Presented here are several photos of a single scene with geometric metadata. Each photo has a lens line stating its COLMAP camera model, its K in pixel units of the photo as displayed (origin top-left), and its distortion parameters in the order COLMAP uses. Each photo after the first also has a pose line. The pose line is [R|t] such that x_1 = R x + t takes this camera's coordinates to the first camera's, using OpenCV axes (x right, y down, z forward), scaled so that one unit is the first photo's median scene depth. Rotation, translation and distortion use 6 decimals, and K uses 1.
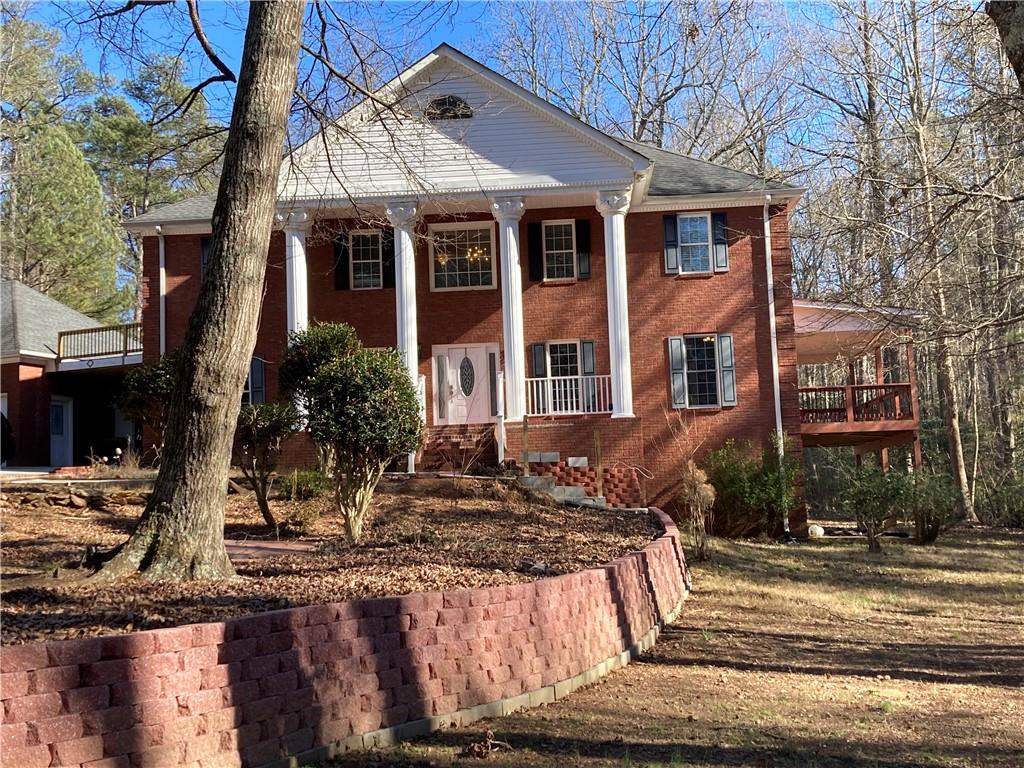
lens RADIAL K [[1307.1, 0, 512.1], [0, 1307.1, 382.4], [0, 0, 1]] dist [0.112354, 0.000000]
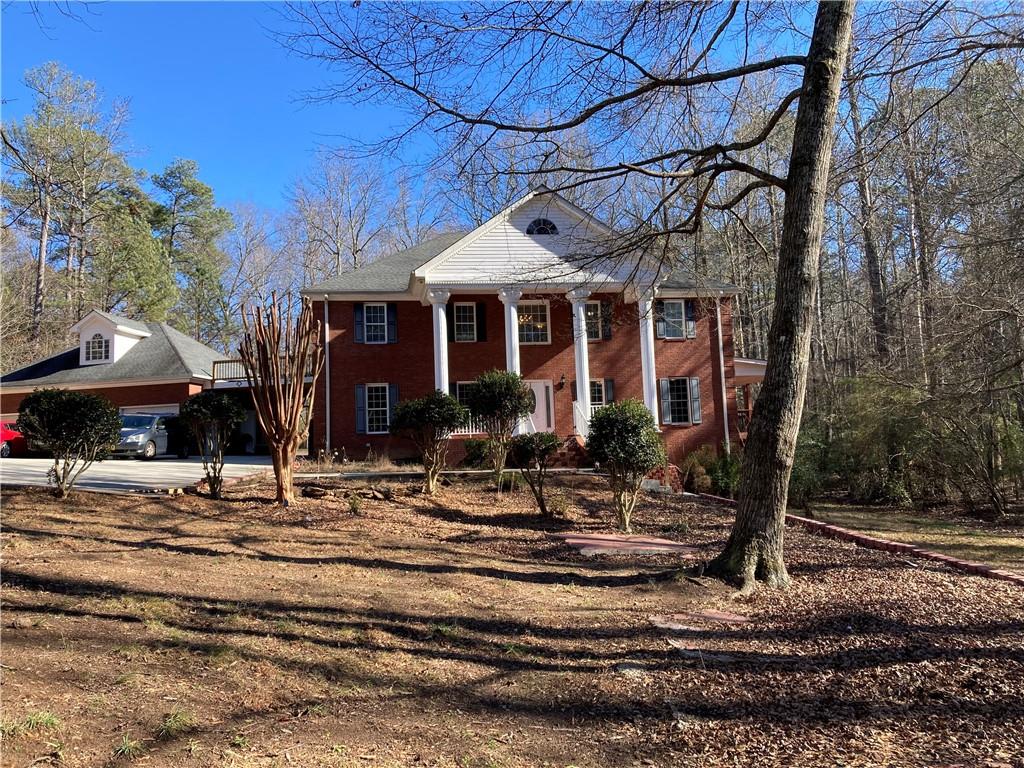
lens RADIAL K [[839.0, 0, 511.8], [0, 839.0, 386.5], [0, 0, 1]] dist [0.068669, 0.002267]
pose [[0.979408, 0.019283, 0.200969, -0.257457], [-0.020127, 0.999795, 0.002157, -0.023714], [-0.200886, -0.006157, 0.979595, 0.047488]]
